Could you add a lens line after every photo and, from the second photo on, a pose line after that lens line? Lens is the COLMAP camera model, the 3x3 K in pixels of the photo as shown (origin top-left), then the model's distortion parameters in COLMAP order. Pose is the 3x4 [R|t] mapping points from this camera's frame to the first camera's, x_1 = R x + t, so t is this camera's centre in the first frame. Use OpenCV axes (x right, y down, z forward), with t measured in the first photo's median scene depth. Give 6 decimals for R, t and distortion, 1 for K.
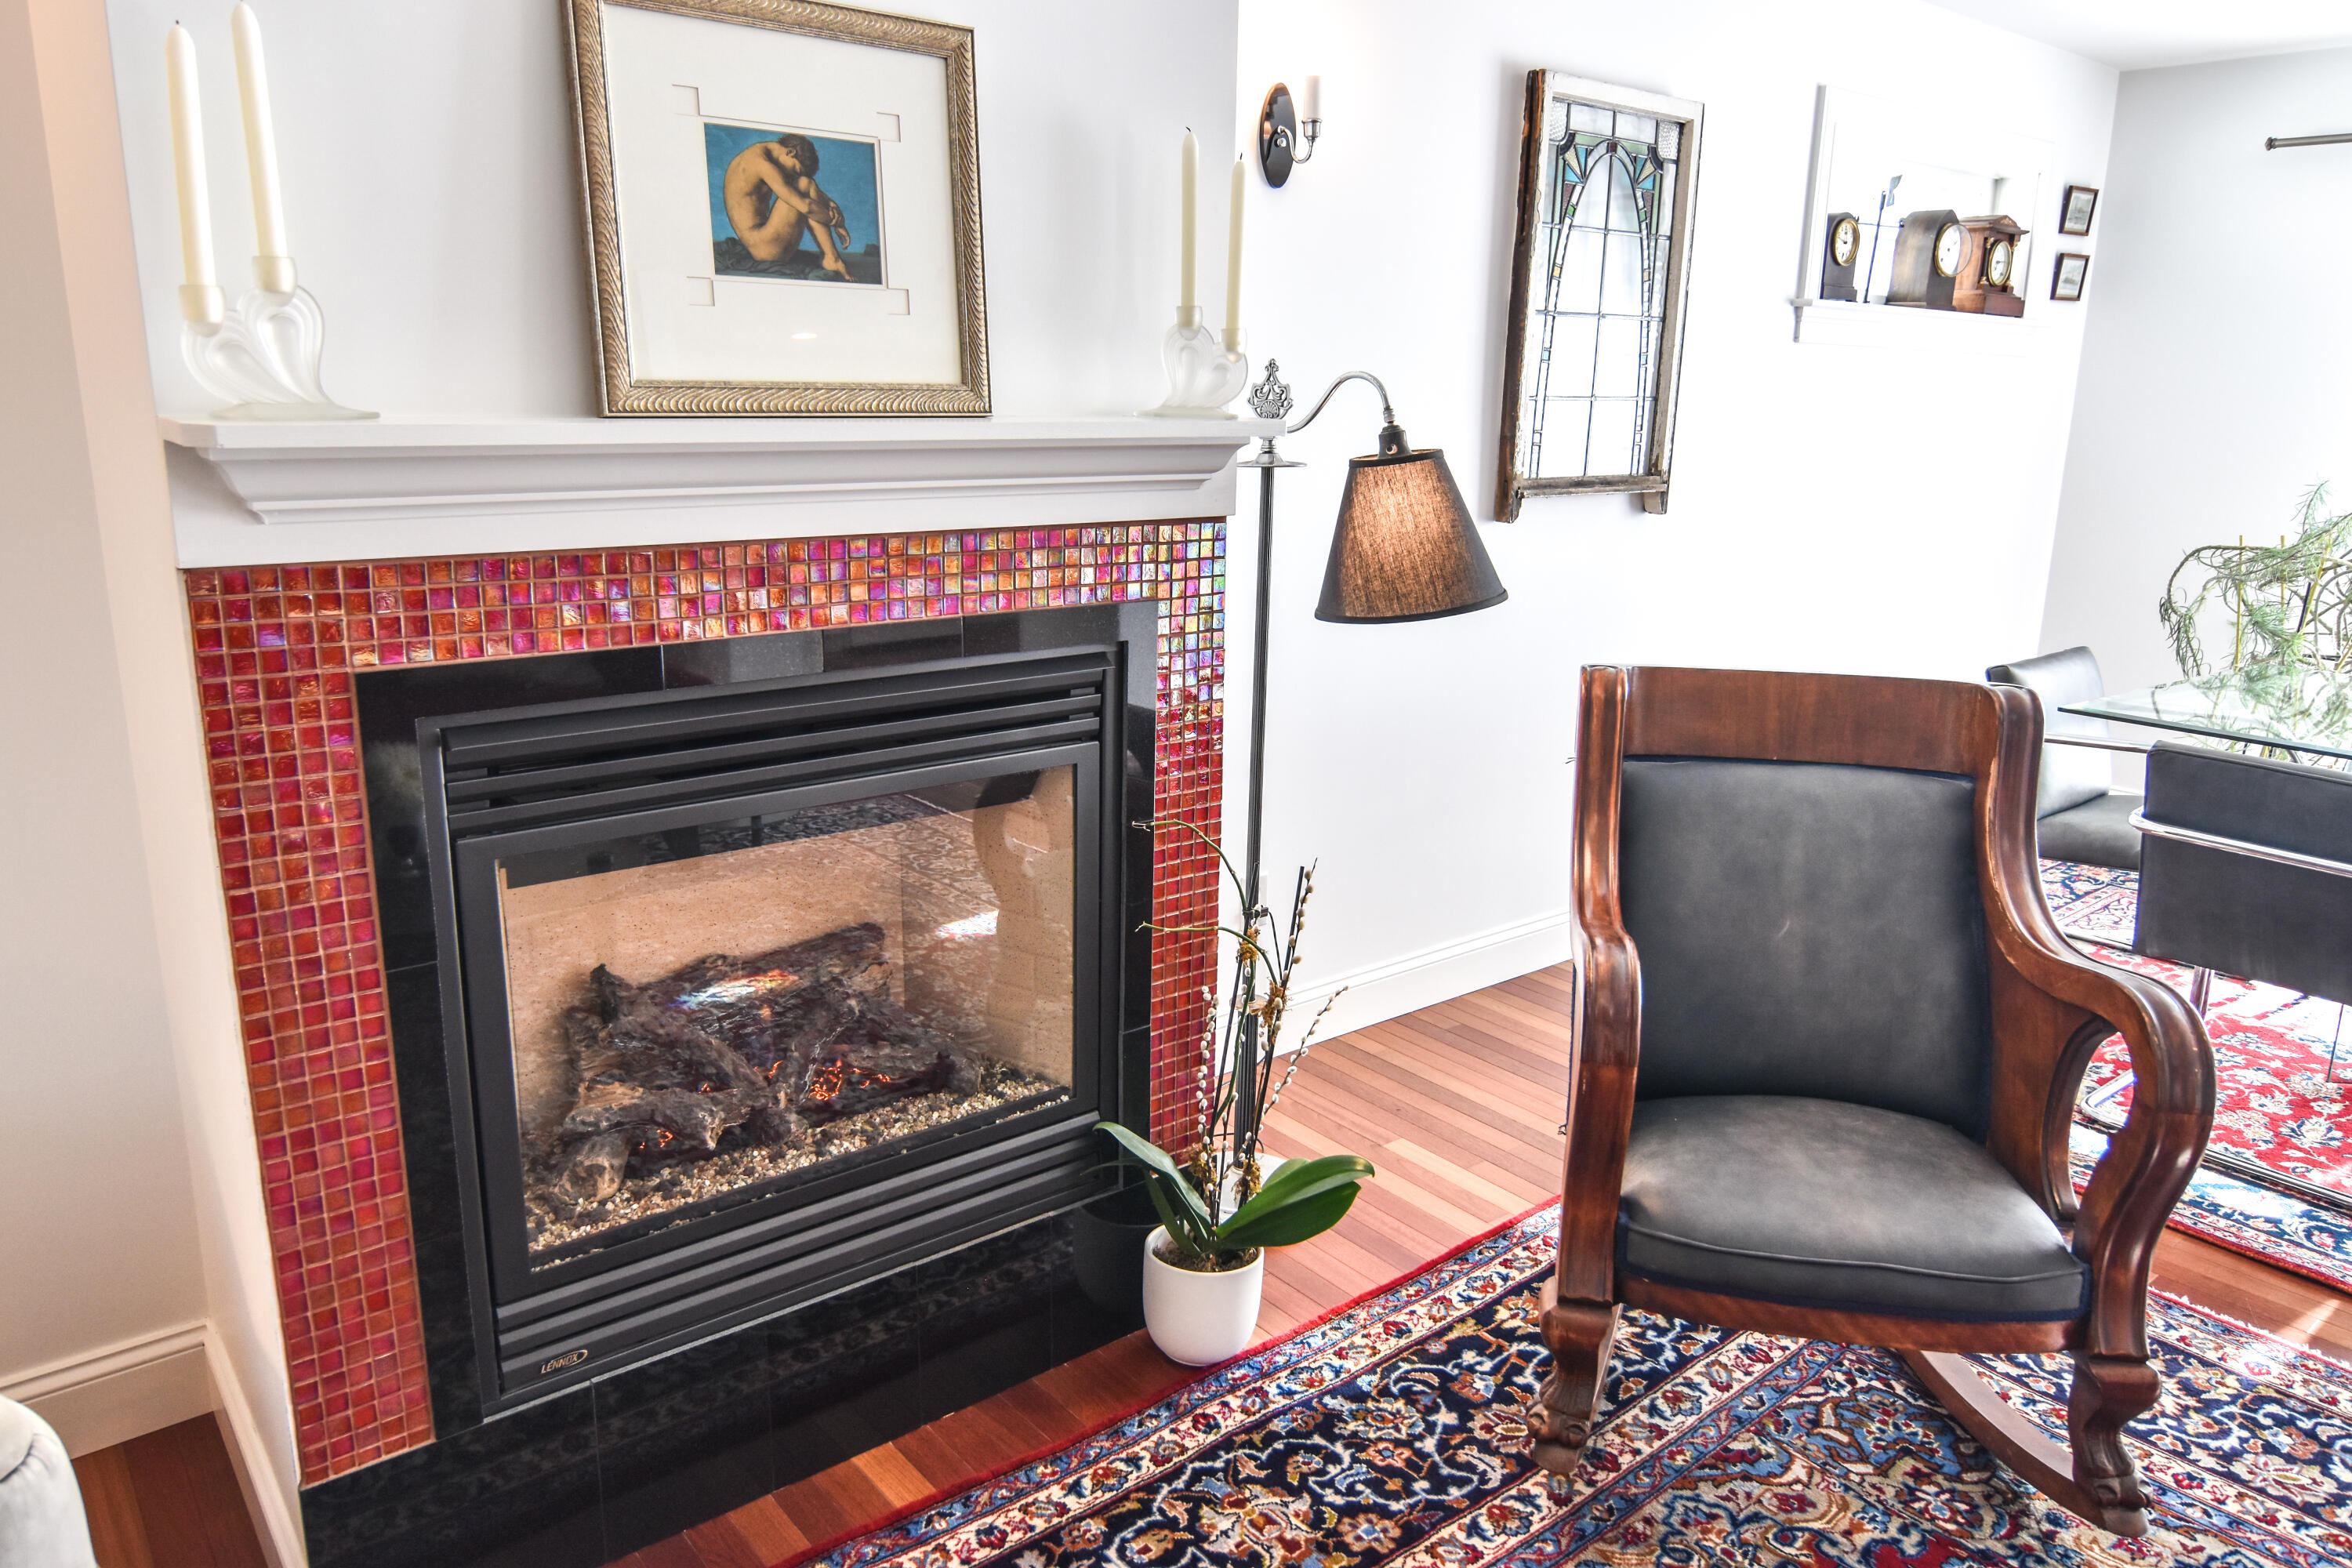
lens RADIAL K [[1601.5, 0, 1174.3], [0, 1601.5, 771.4], [0, 0, 1]] dist [-0.009417, -0.001316]
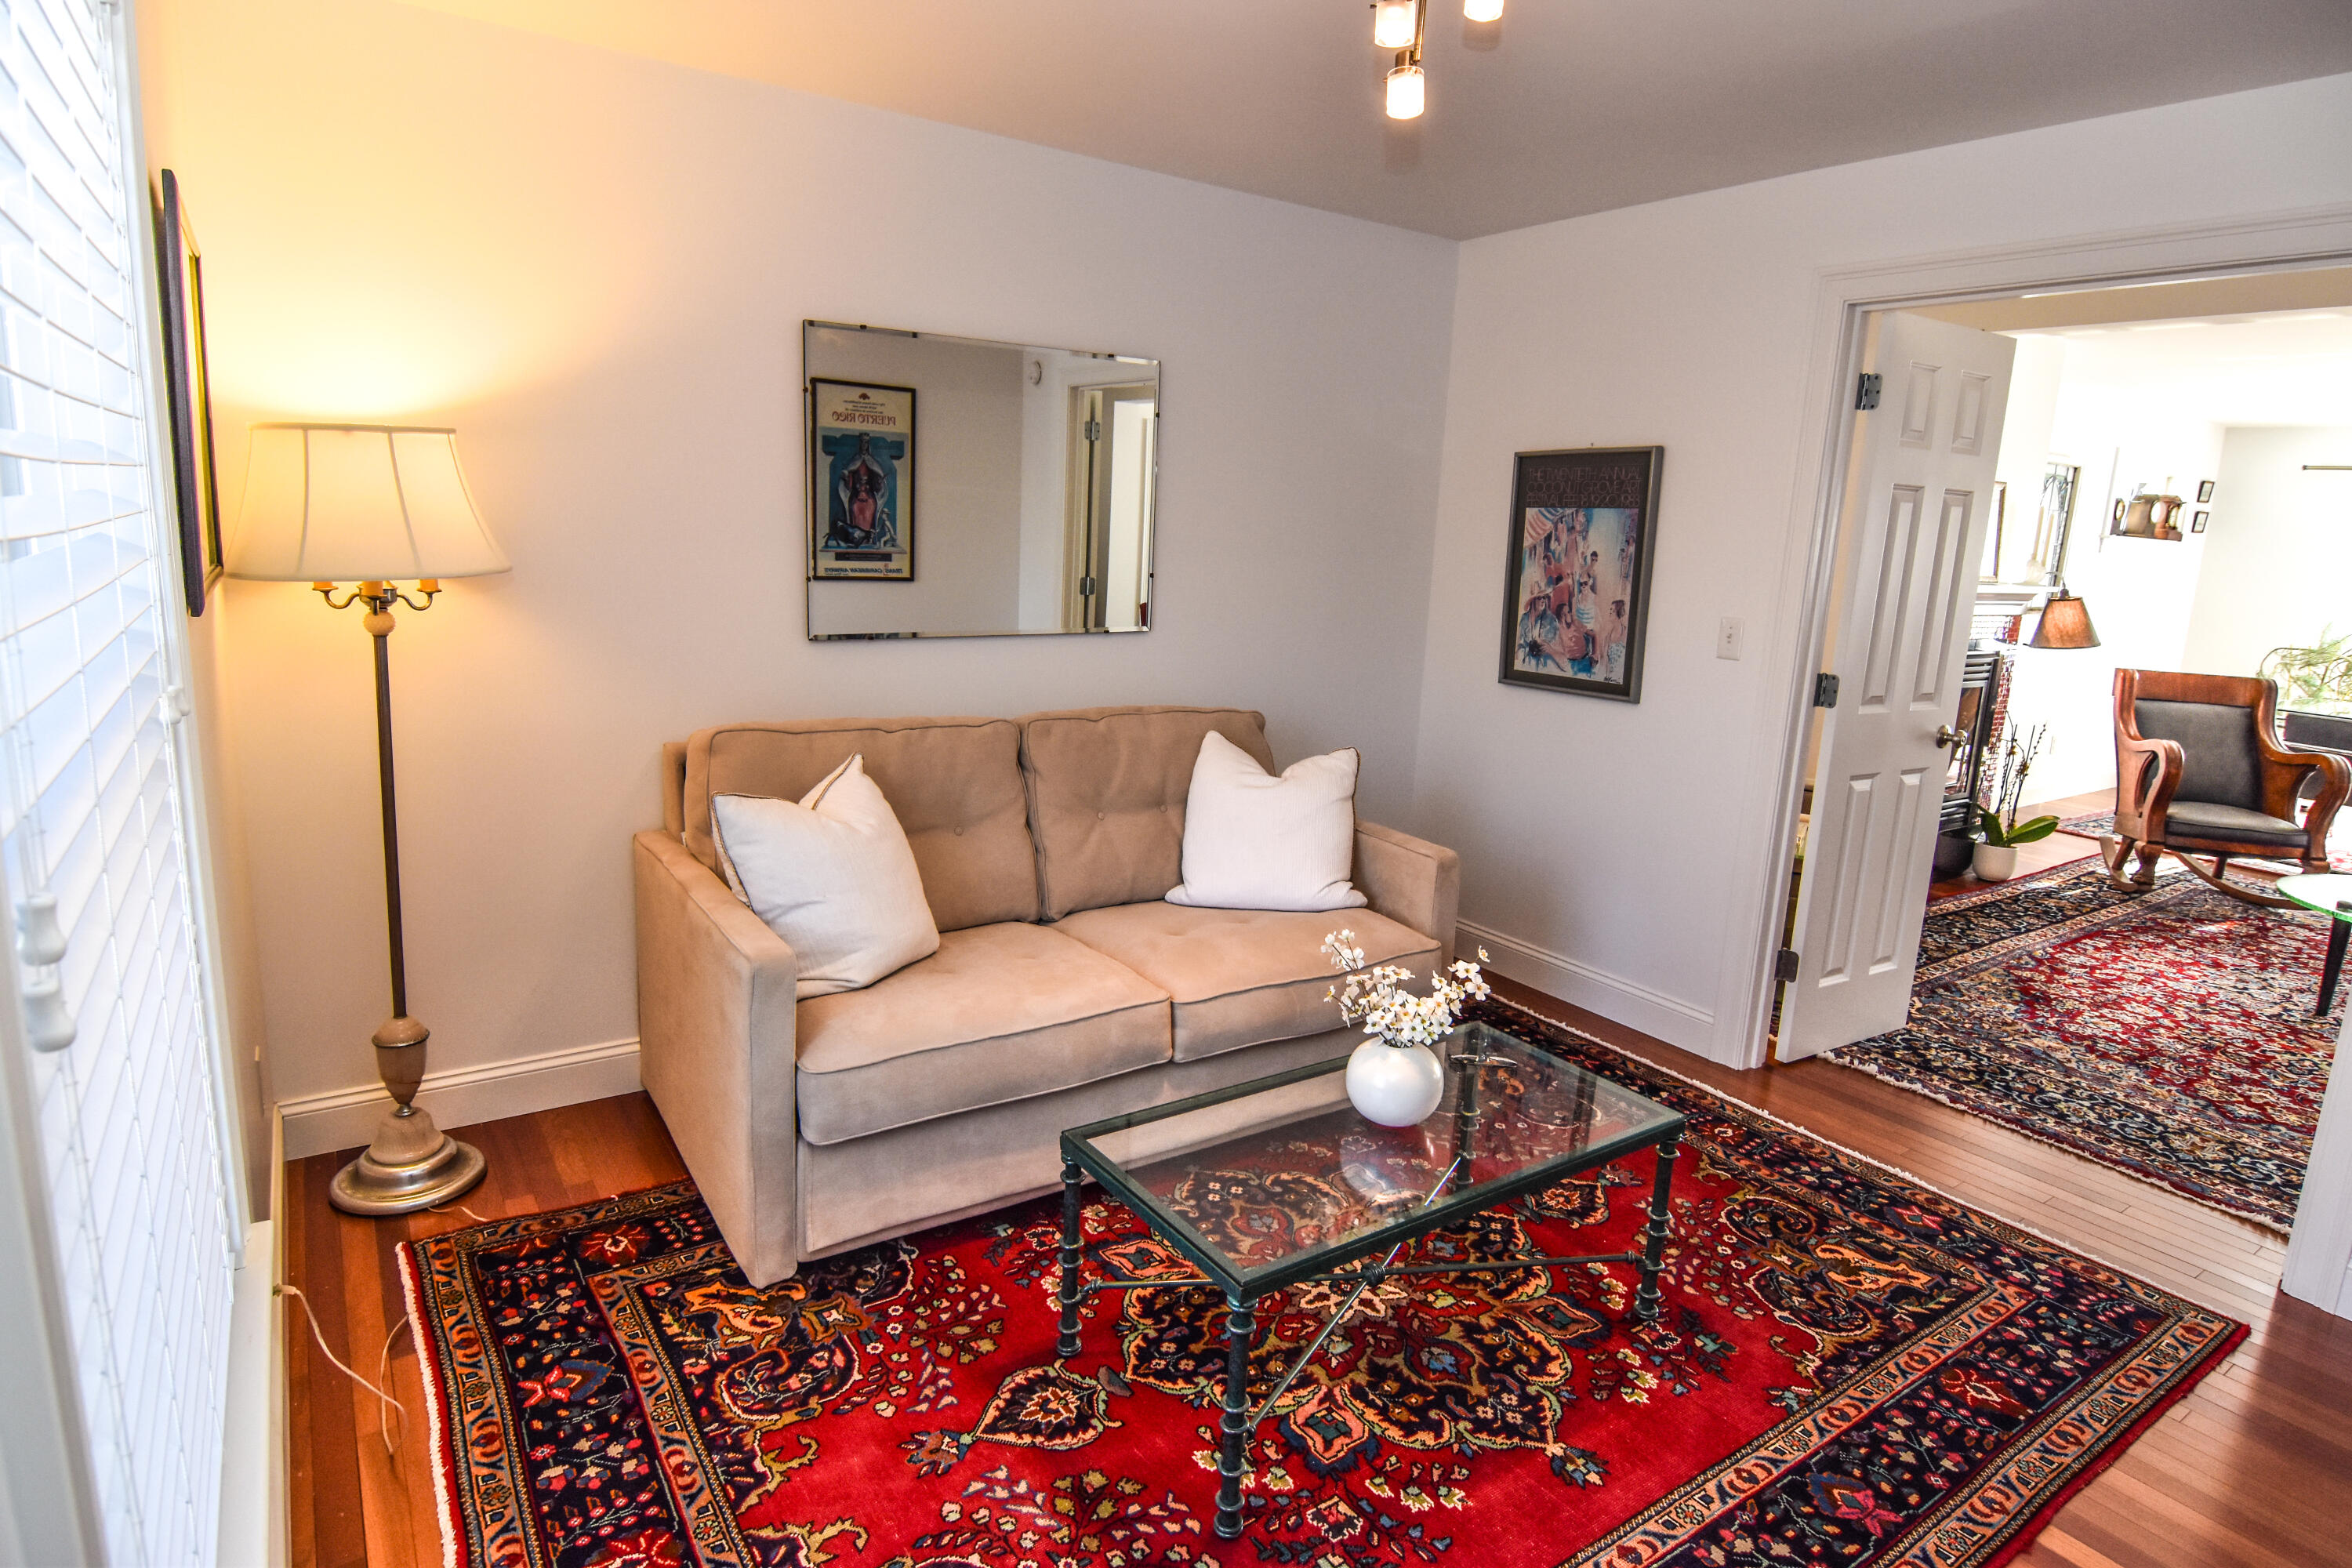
lens RADIAL K [[1266.3, 0, 1170.3], [0, 1266.3, 762.4], [0, 0, 1]] dist [-0.013814, -0.006817]
pose [[0.995975, 0.046446, -0.076655, -1.460643], [-0.050093, 0.997668, -0.046362, 0.341387], [0.074323, 0.050015, 0.995979, -1.638761]]
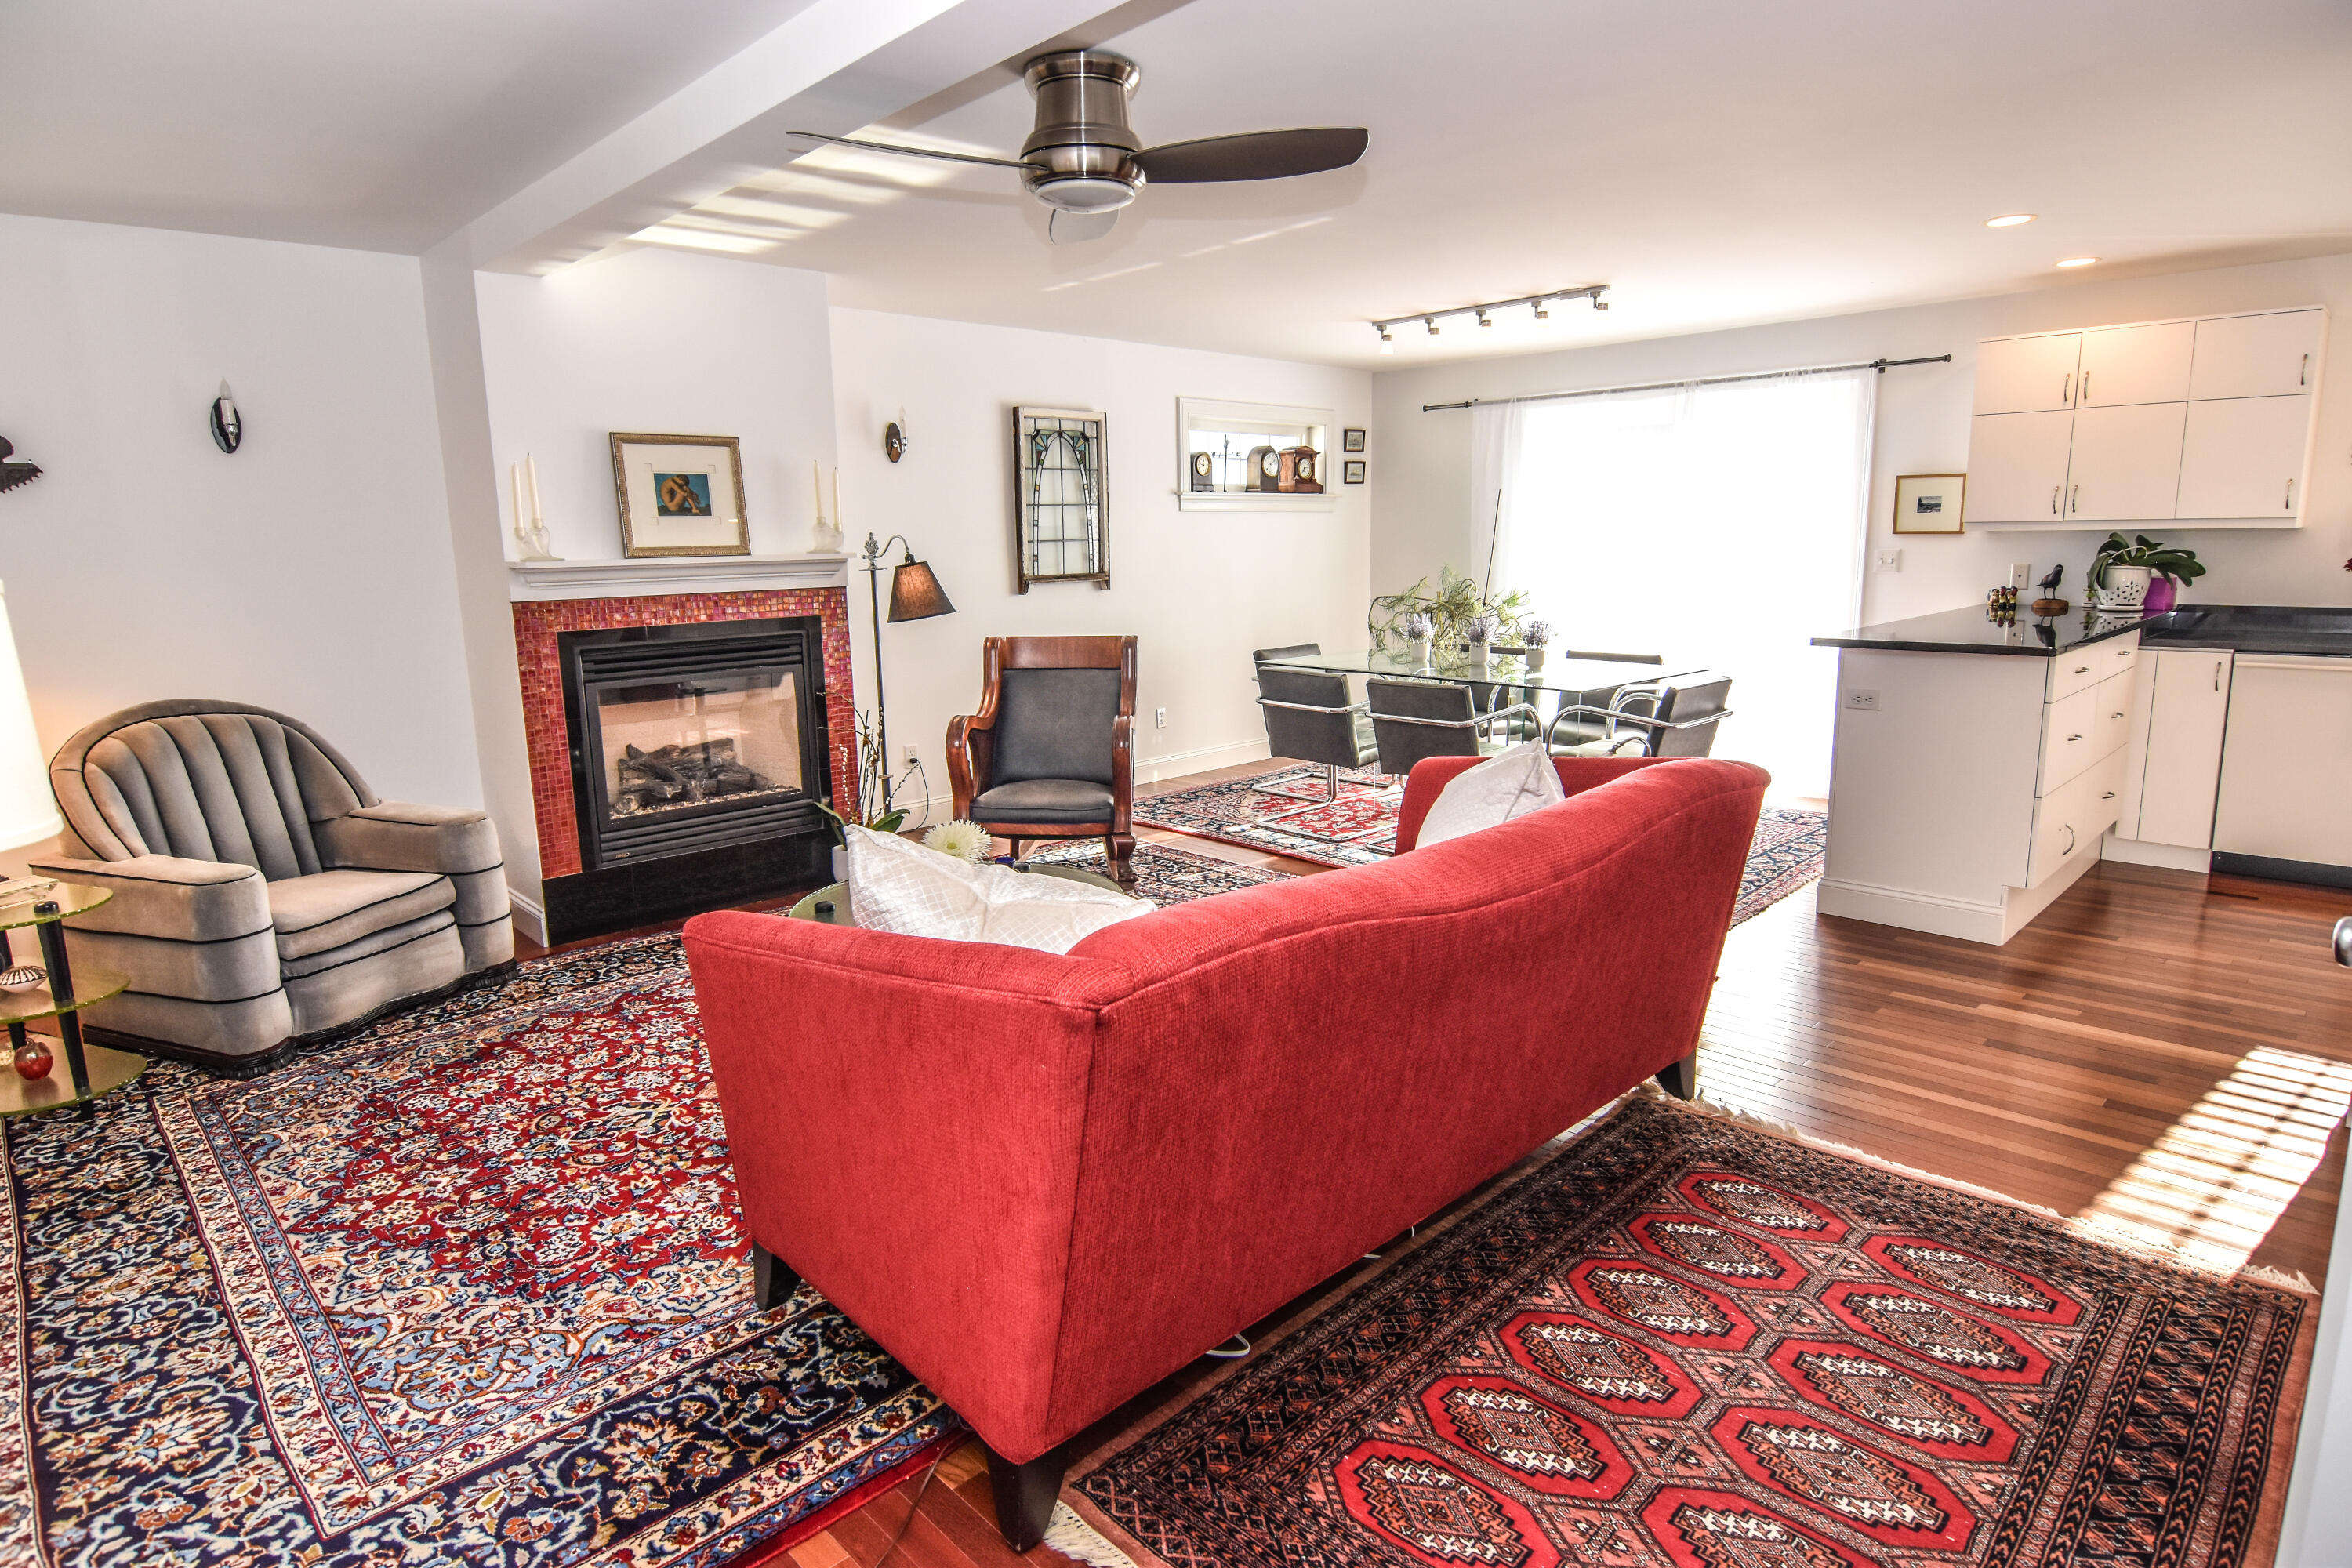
lens RADIAL K [[1266.3, 0, 1178.6], [0, 1266.3, 777.1], [0, 0, 1]] dist [-0.013814, -0.006817]
pose [[0.995904, -0.048912, 0.076040, 0.430879], [0.052507, 0.997560, -0.046012, 0.314130], [-0.073604, 0.049816, 0.996043, -1.276984]]
